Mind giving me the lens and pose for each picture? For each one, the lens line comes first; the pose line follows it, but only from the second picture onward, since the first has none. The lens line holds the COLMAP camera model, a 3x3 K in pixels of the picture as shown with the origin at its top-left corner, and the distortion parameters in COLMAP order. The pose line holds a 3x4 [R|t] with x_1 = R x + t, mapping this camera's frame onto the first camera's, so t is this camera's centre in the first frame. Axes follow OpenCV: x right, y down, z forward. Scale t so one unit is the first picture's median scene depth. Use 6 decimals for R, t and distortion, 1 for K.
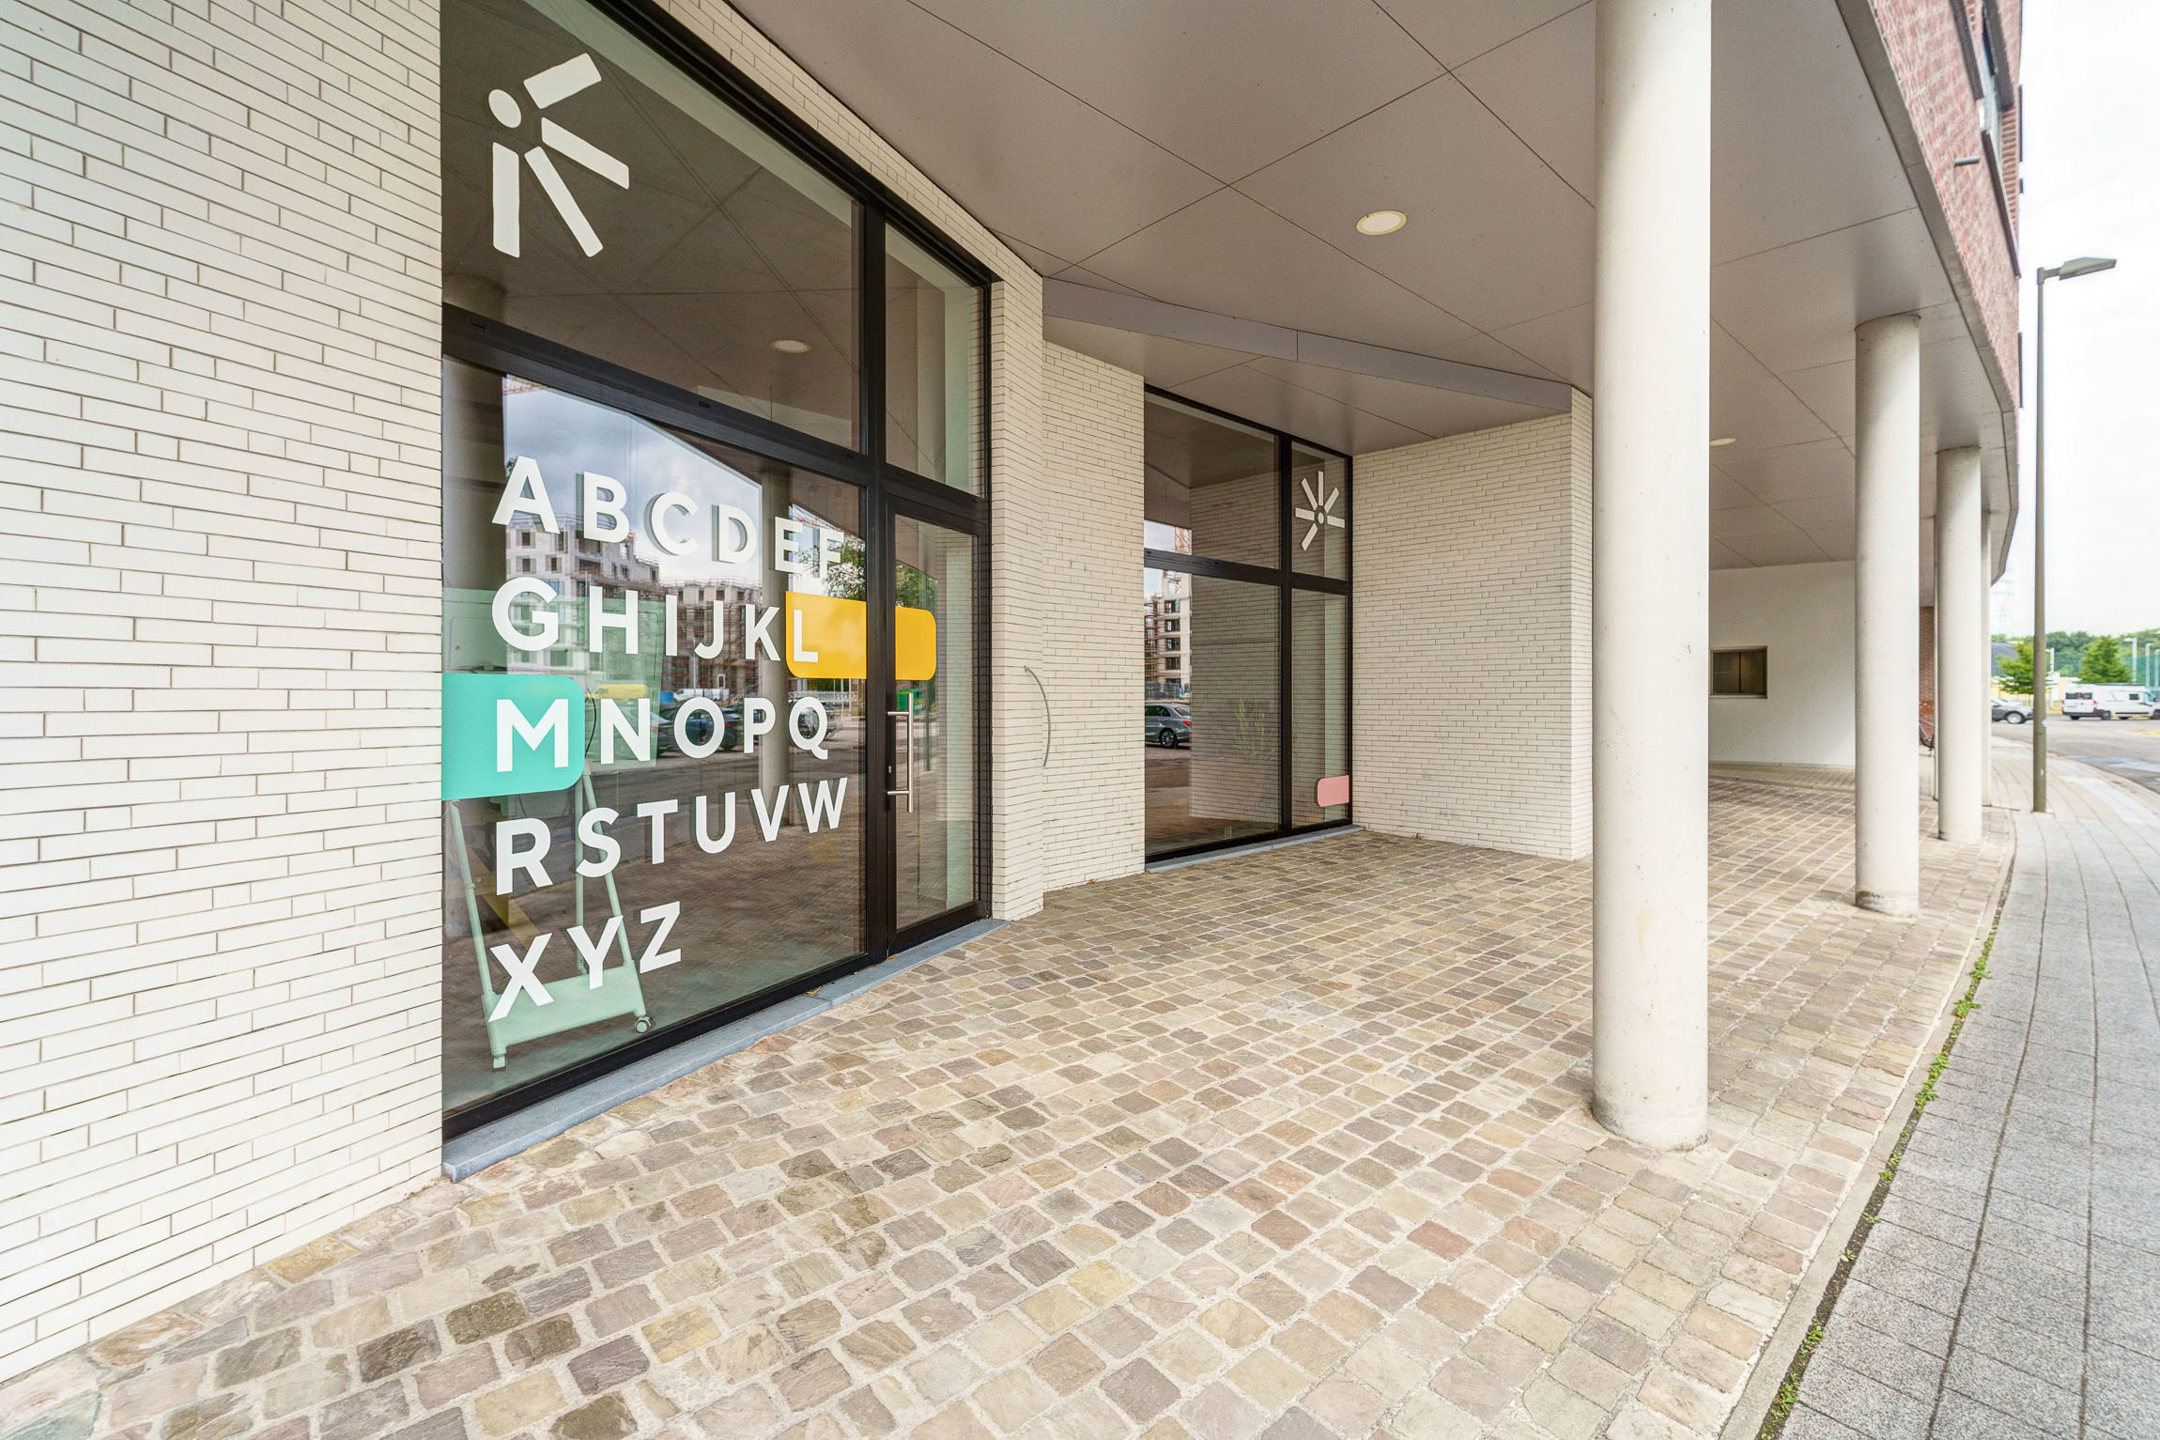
lens RADIAL K [[952.3, 0, 1083.5], [0, 952.3, 684.8], [0, 0, 1]] dist [0.003959, 0.000182]
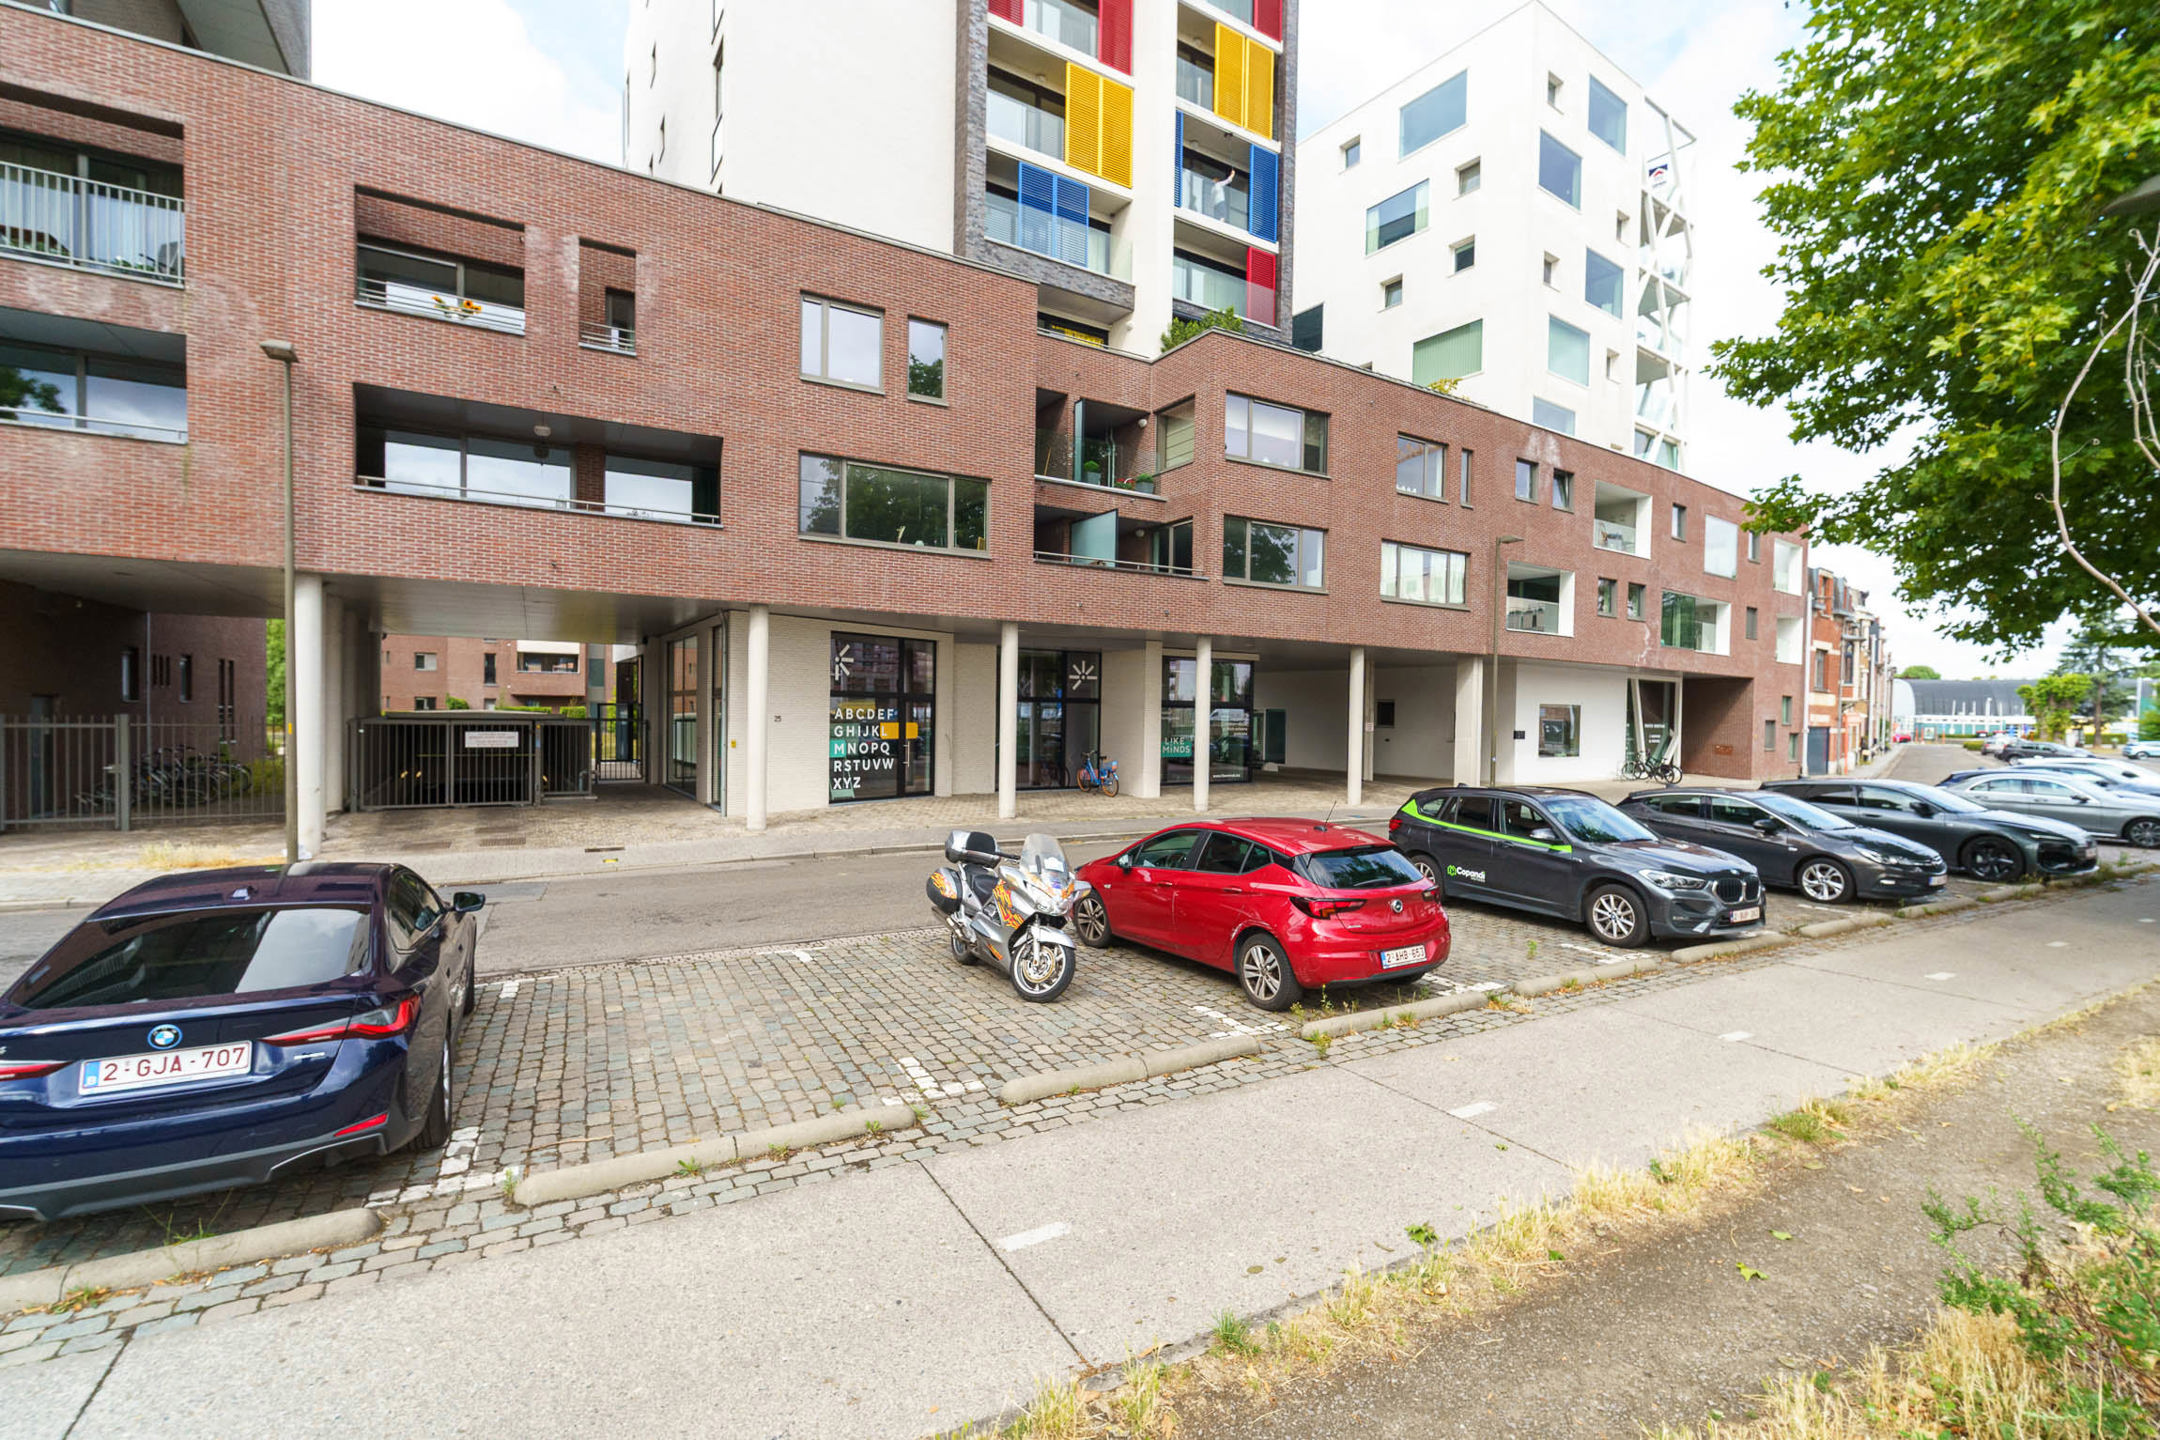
lens RADIAL K [[933.4, 0, 1080.0], [0, 933.4, 720.0], [0, 0, 1]] dist [0.001228, 0.000040]
pose [[0.978024, 0.018118, -0.207702, 0.743454], [-0.015262, 0.999766, 0.015348, -0.084292], [0.207932, -0.011841, 0.978072, -1.544270]]
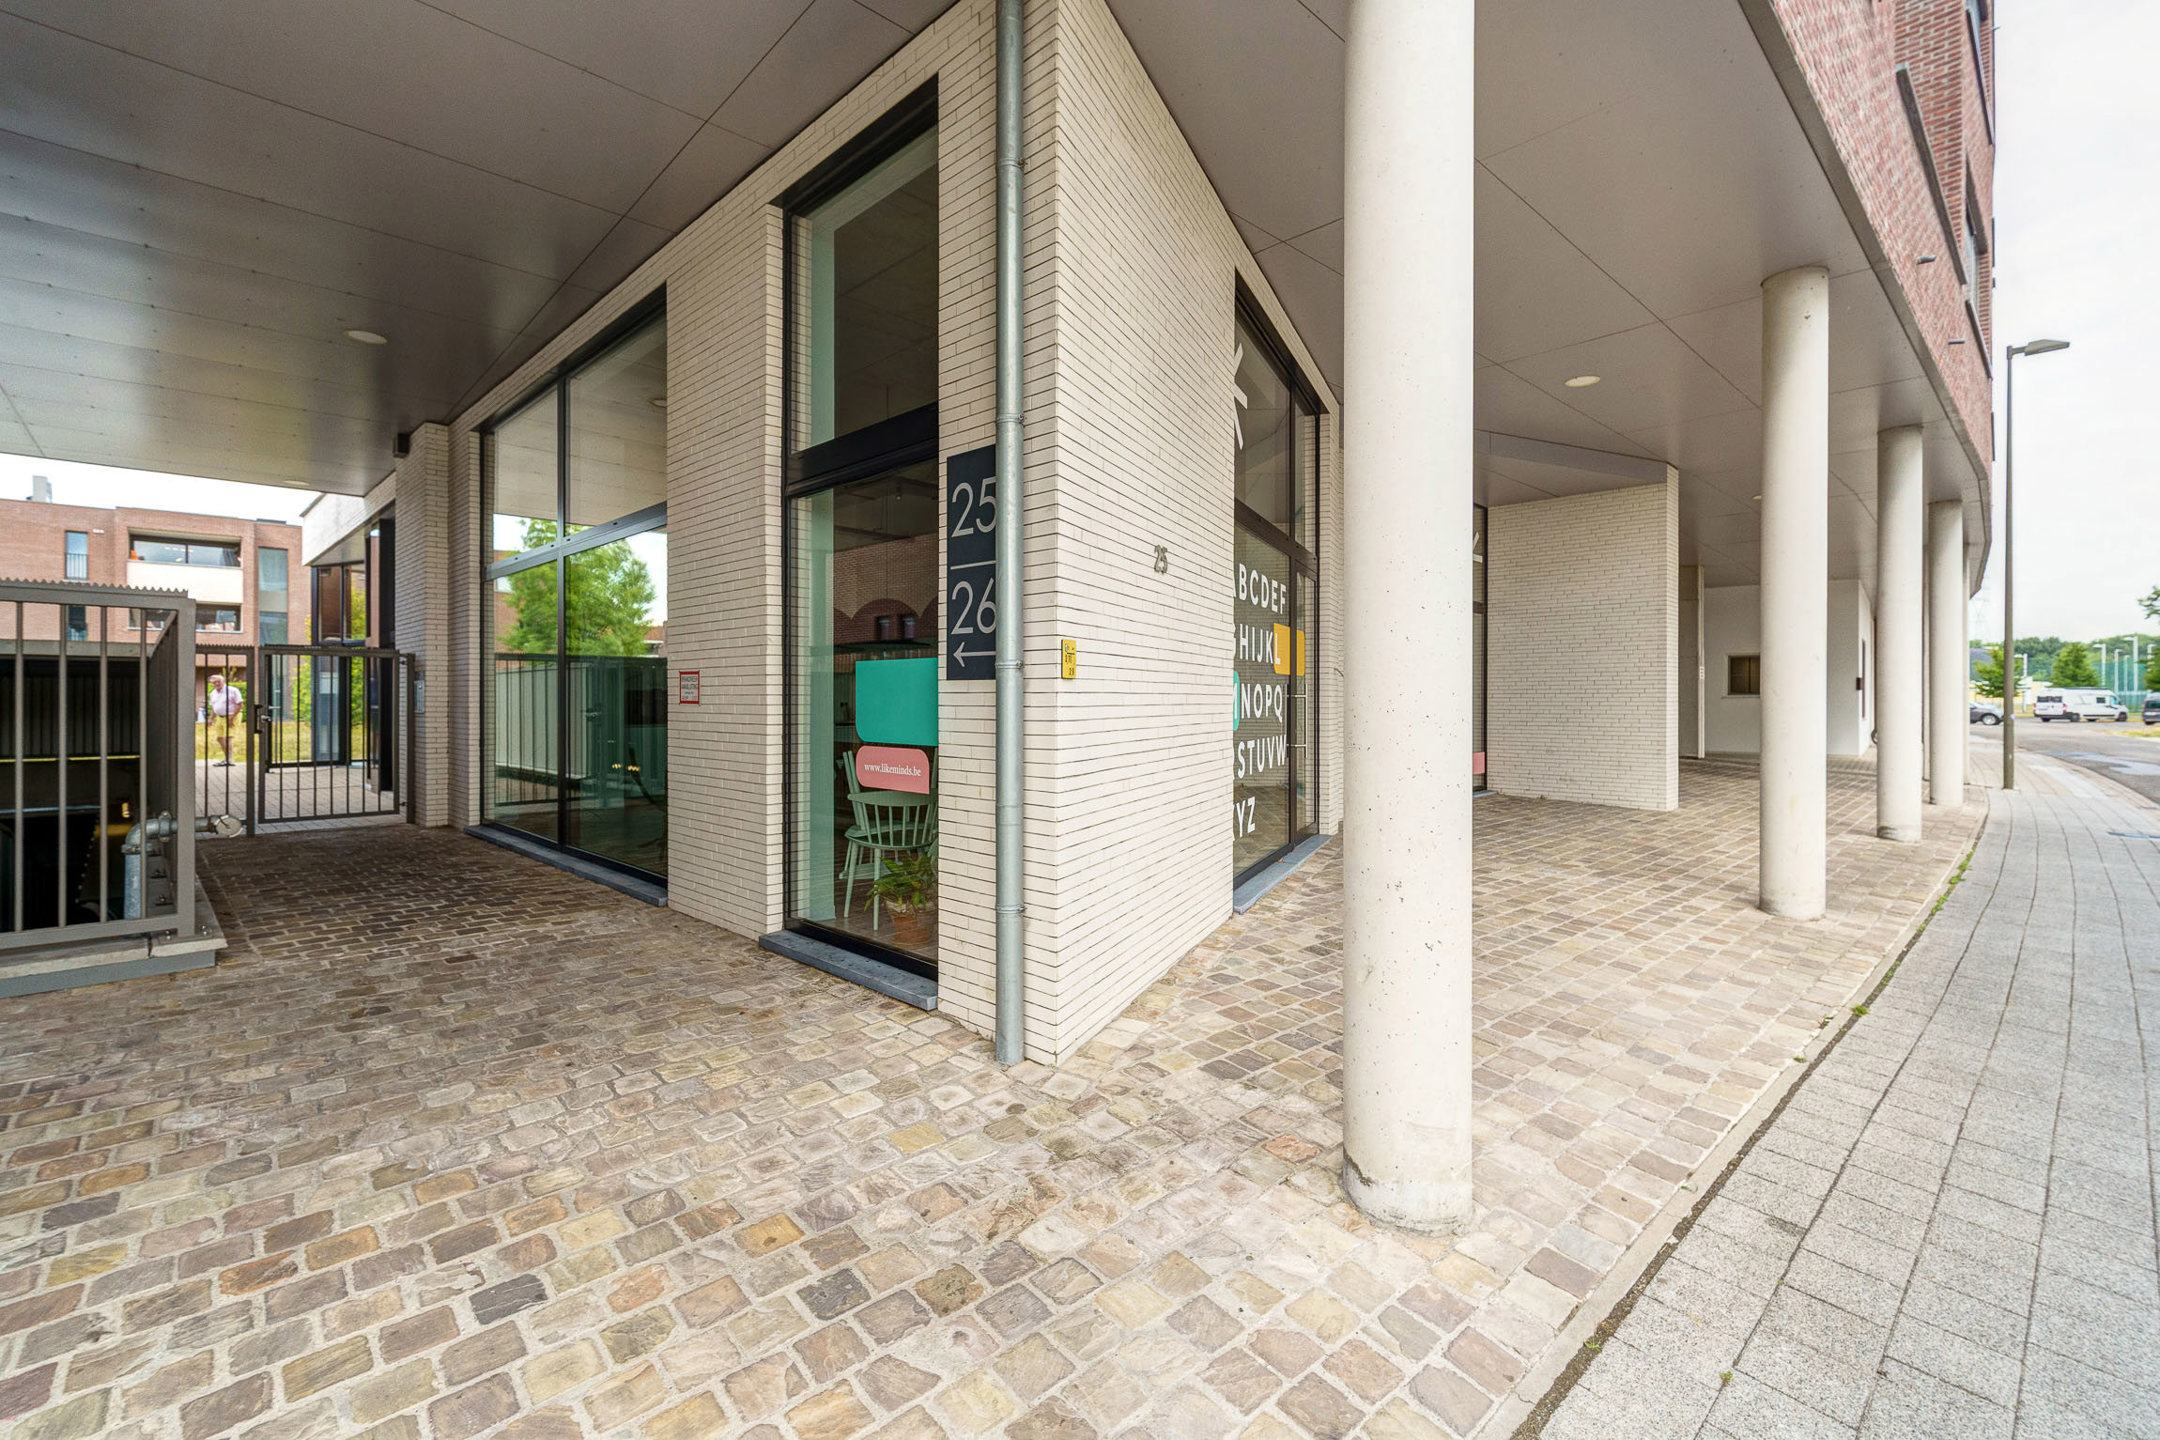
lens RADIAL K [[952.3, 0, 1083.5], [0, 952.3, 684.8], [0, 0, 1]] dist [0.003959, 0.000182]
pose [[0.999906, 0.003116, 0.013351, -0.268698], [-0.003093, 0.999994, -0.001789, 0.006646], [-0.013356, 0.001747, 0.999909, -0.278381]]
